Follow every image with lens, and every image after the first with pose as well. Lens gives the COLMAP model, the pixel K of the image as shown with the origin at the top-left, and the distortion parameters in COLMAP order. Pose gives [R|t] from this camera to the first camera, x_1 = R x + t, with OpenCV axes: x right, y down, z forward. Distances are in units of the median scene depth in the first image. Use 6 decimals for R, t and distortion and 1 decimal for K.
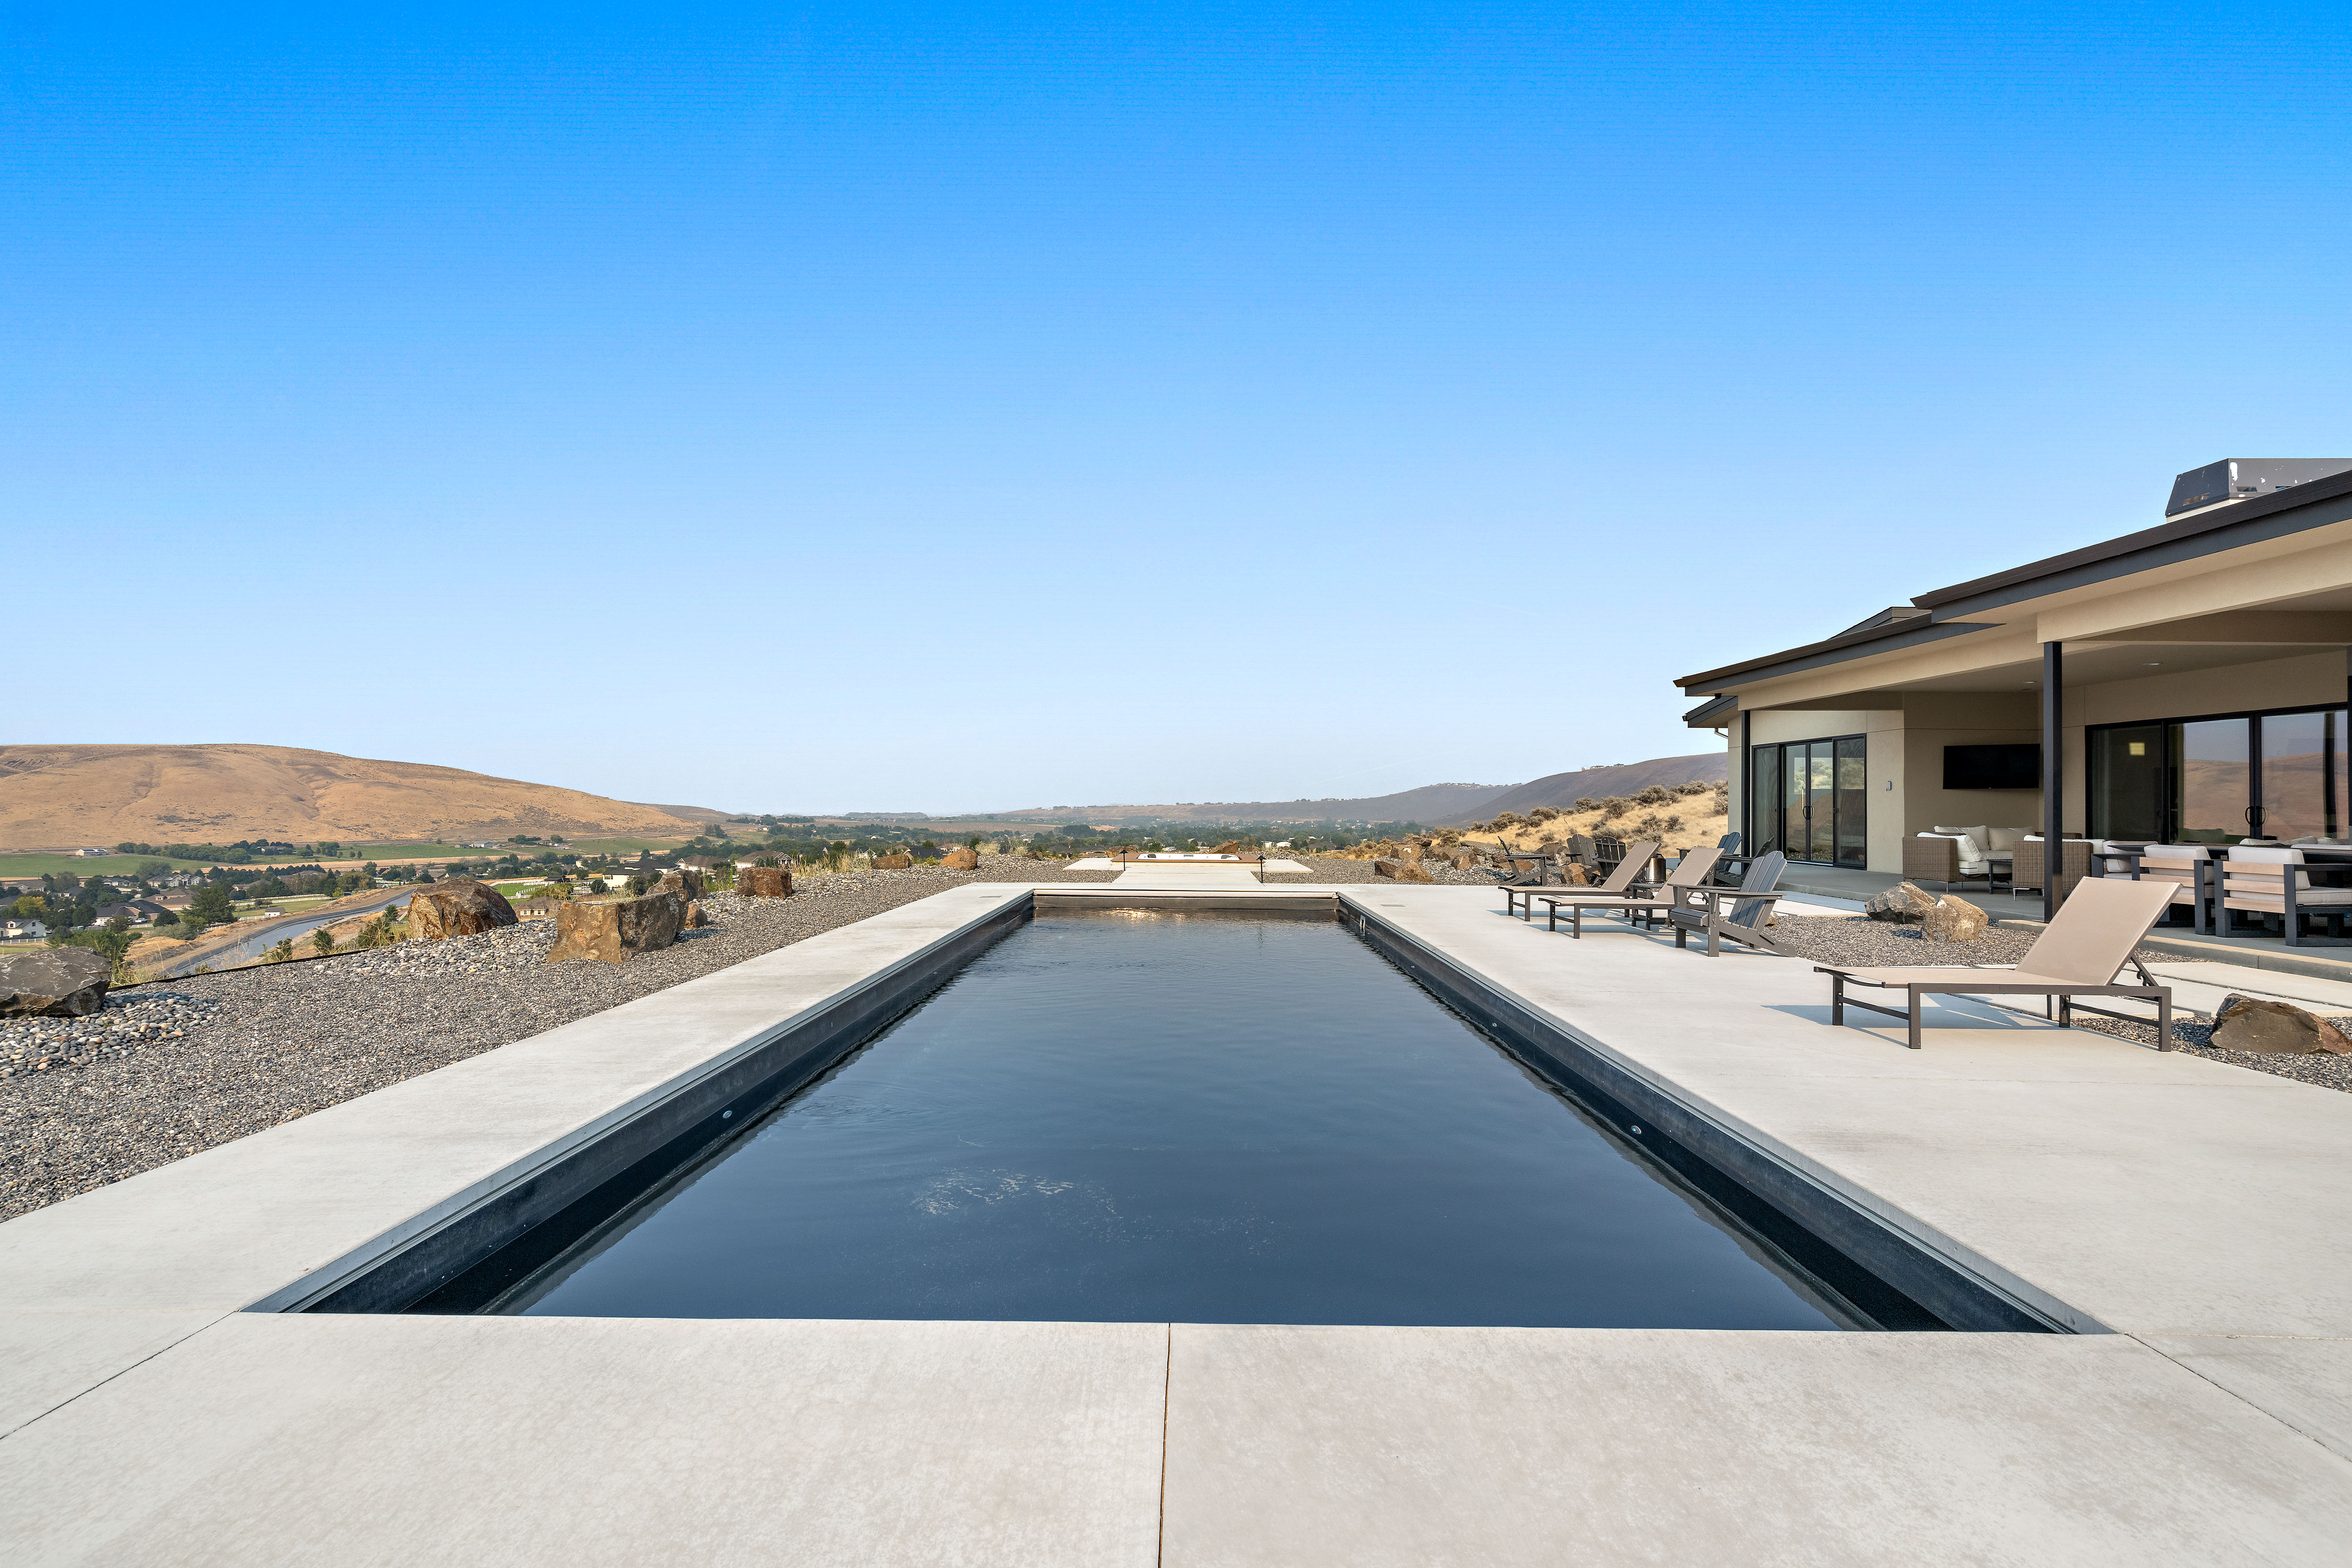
lens RADIAL K [[977.3, 0, 1176.0], [0, 977.3, 784.0], [0, 0, 1]] dist [-0.002115, 0.000258]
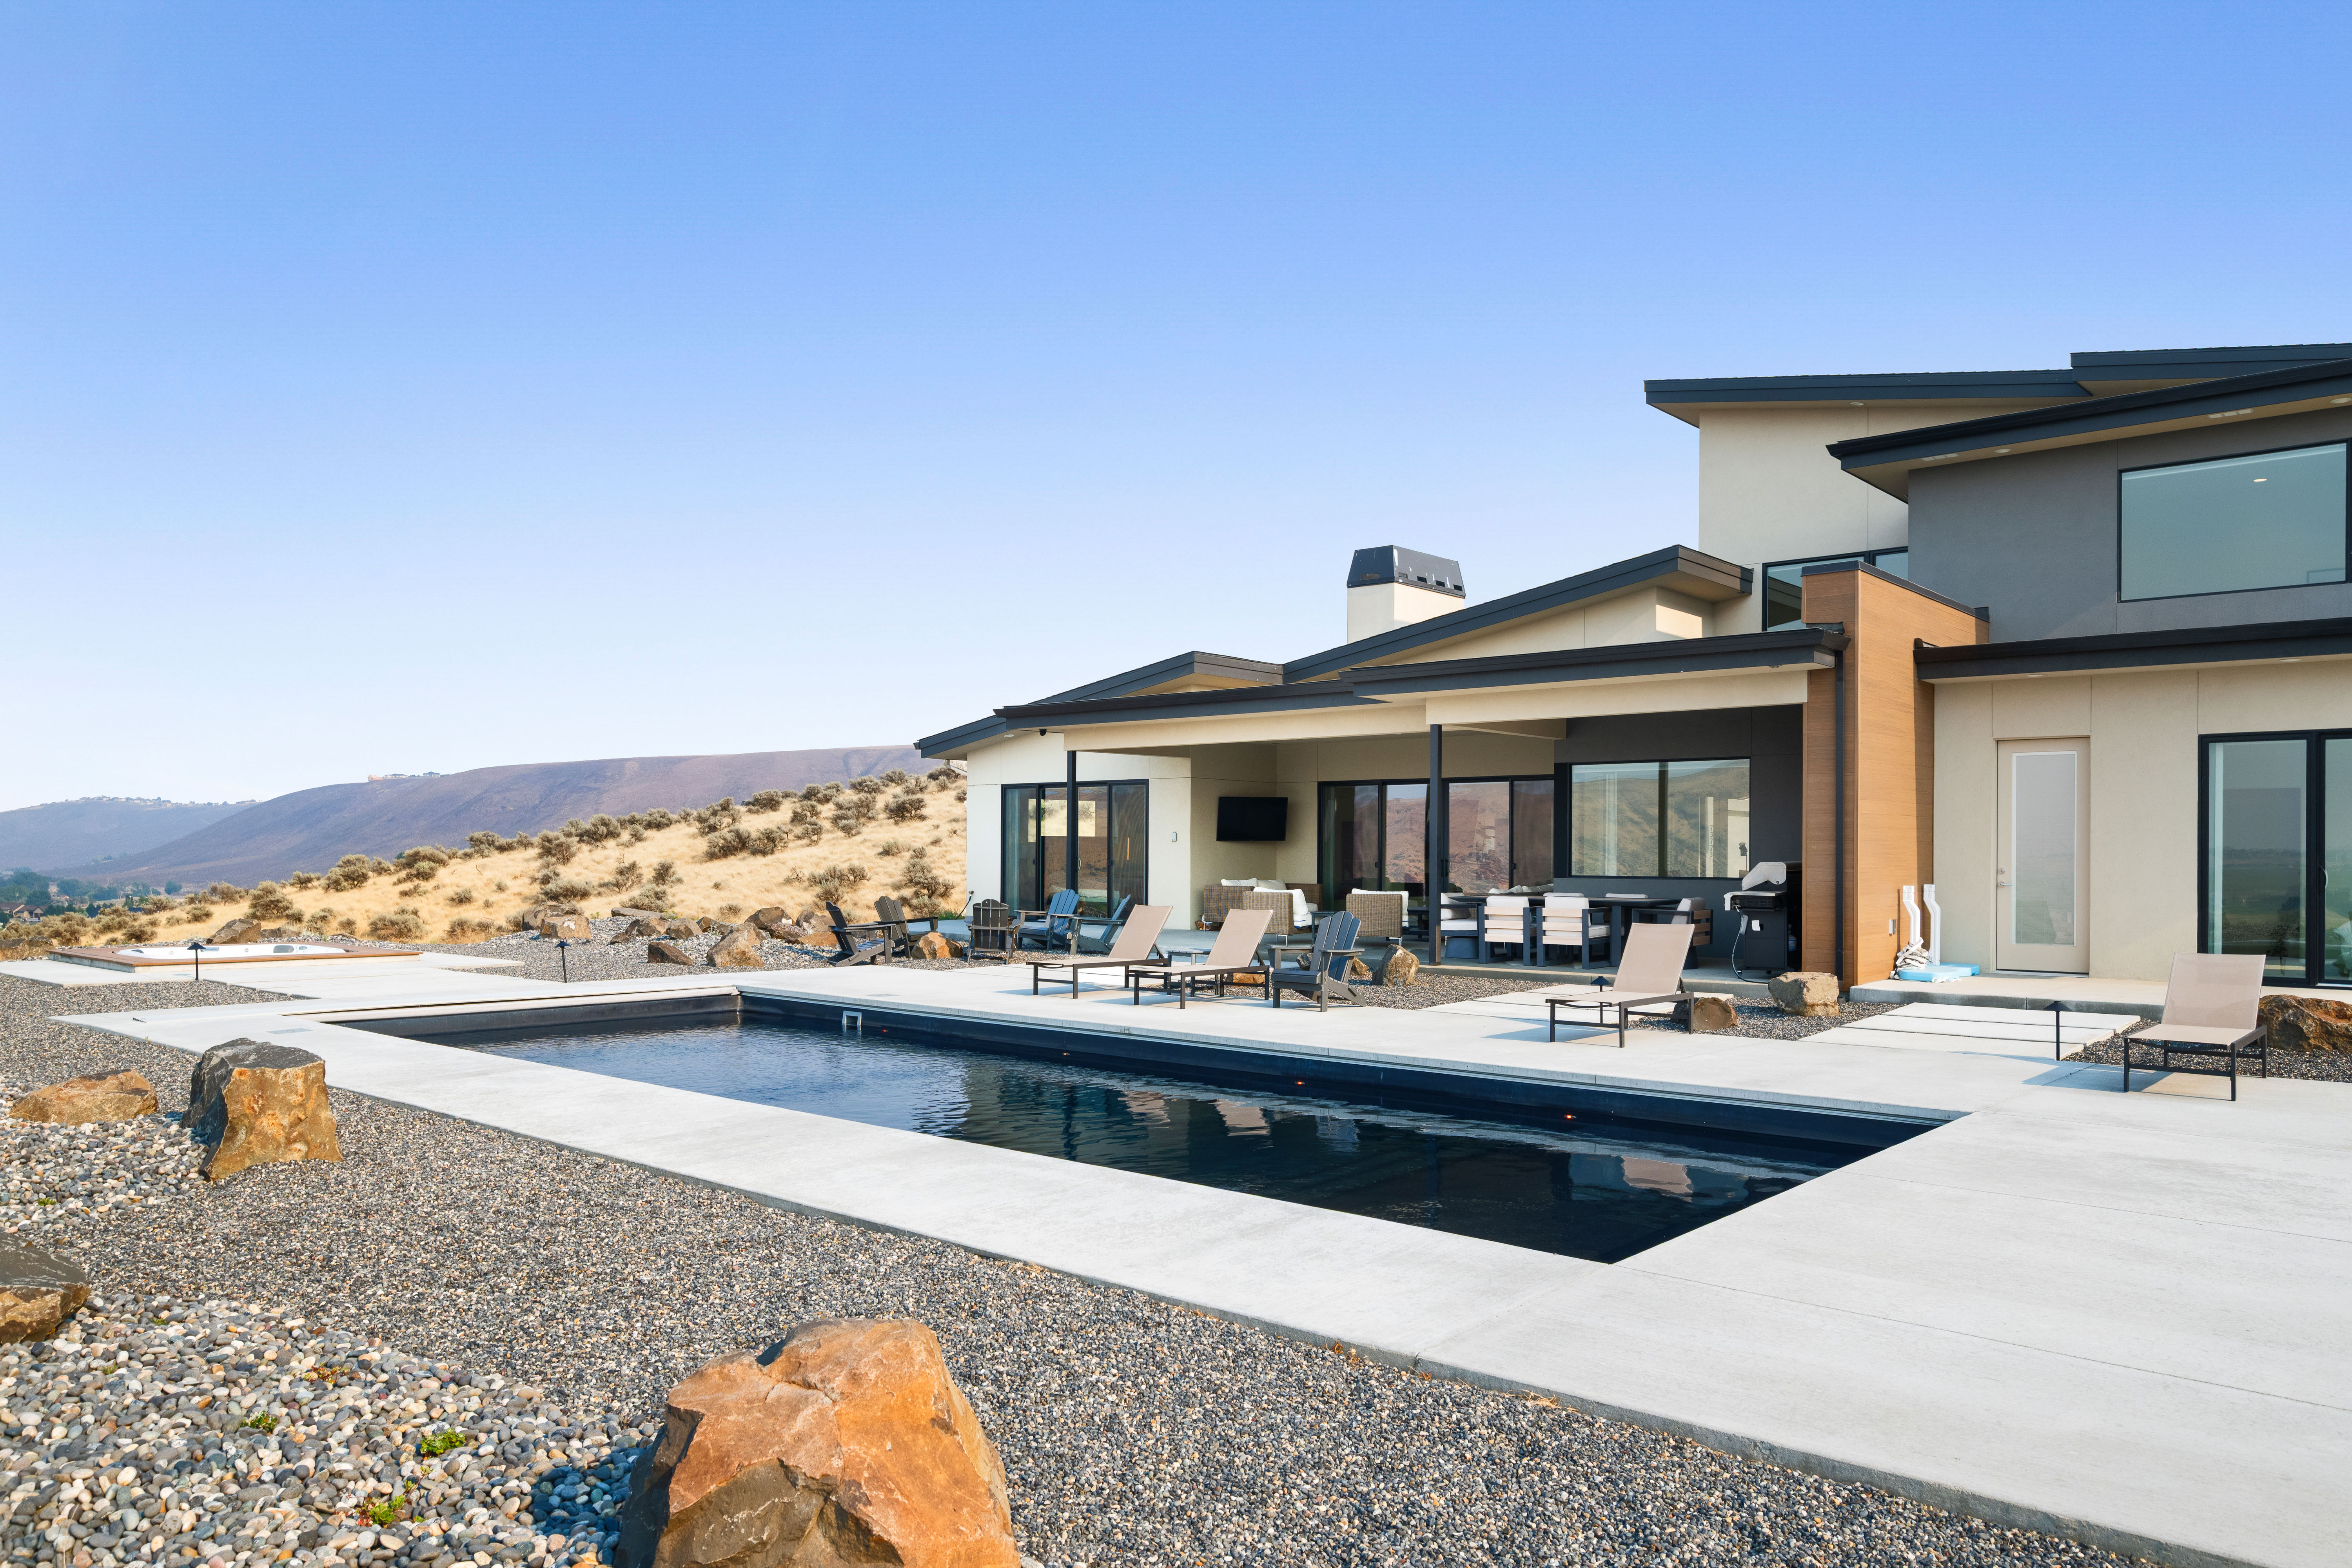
lens RADIAL K [[1596.2, 0, 1171.9], [0, 1596.2, 841.5], [0, 0, 1]] dist [-0.002056, -0.001116]
pose [[0.653482, 0.001885, 0.756940, -0.700066], [-0.019097, 0.999720, 0.013997, -0.024310], [-0.756701, -0.023602, 0.653335, -0.009861]]
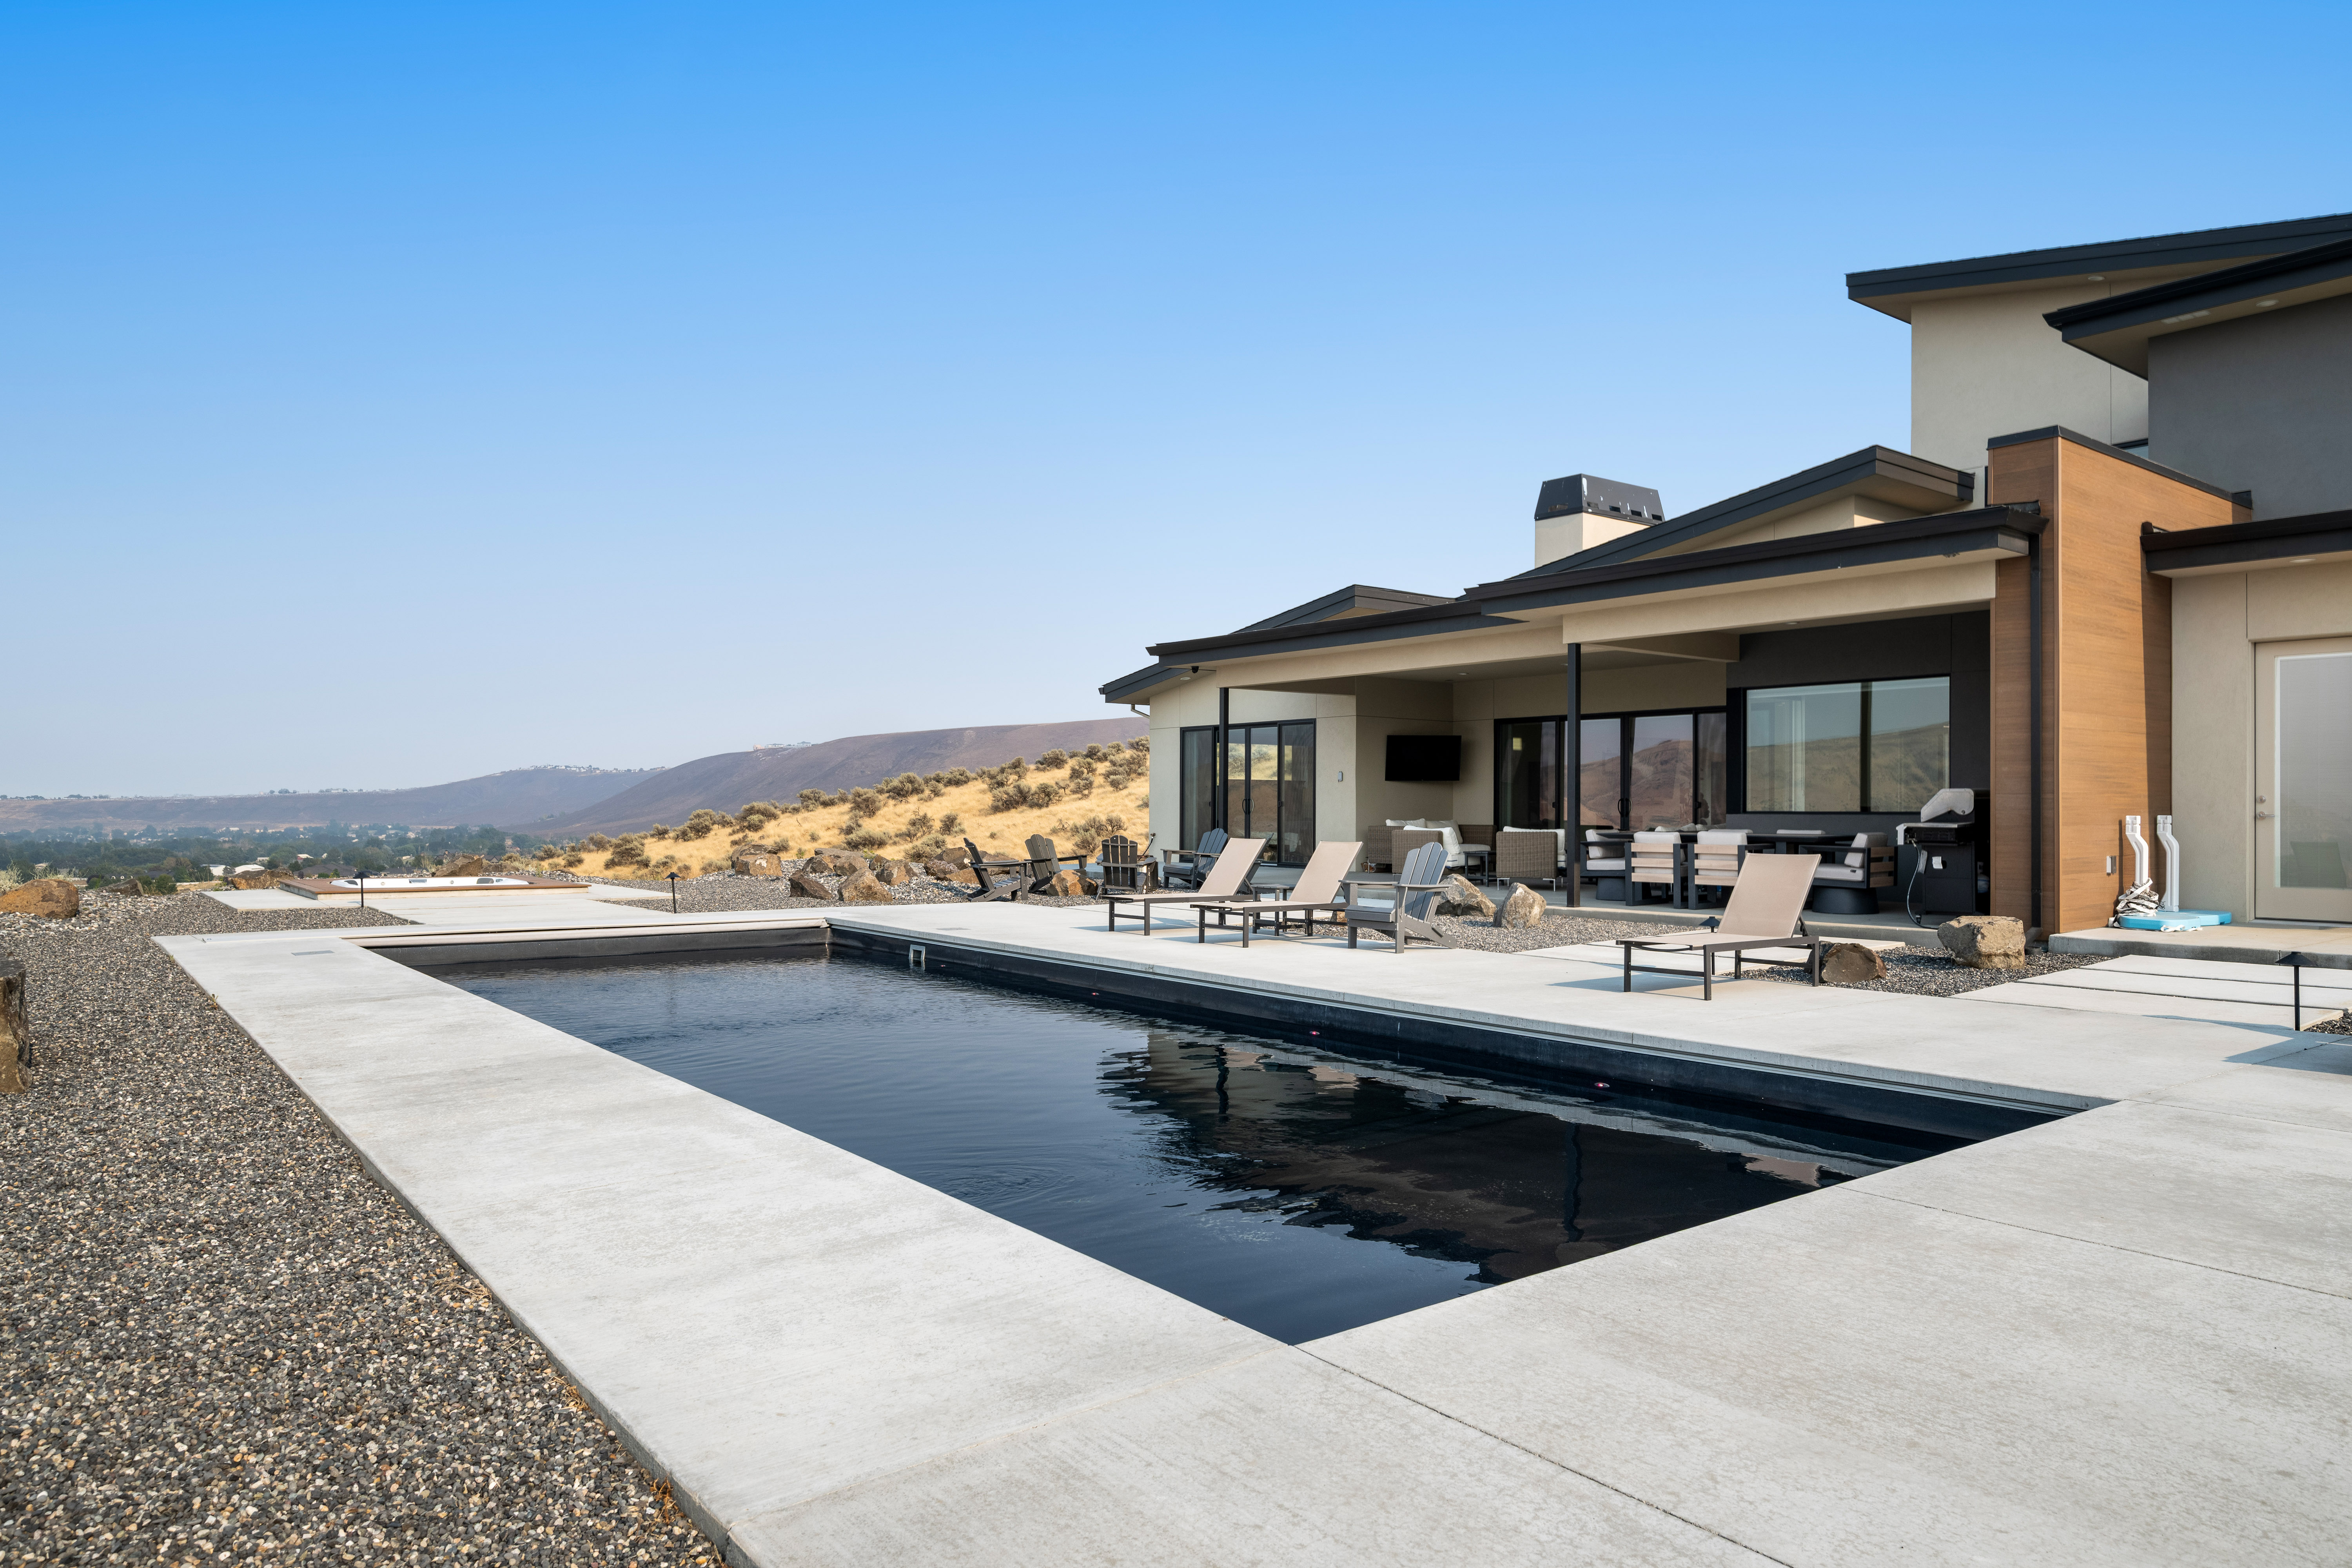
lens RADIAL K [[1480.0, 0, 1176.0], [0, 1480.0, 784.0], [0, 0, 1]] dist [0.000356, 0.001445]
pose [[0.783220, 0.007444, 0.621700, -0.414863], [-0.014170, 0.999882, 0.005880, 0.004579], [-0.621583, -0.013415, 0.783233, 0.002692]]
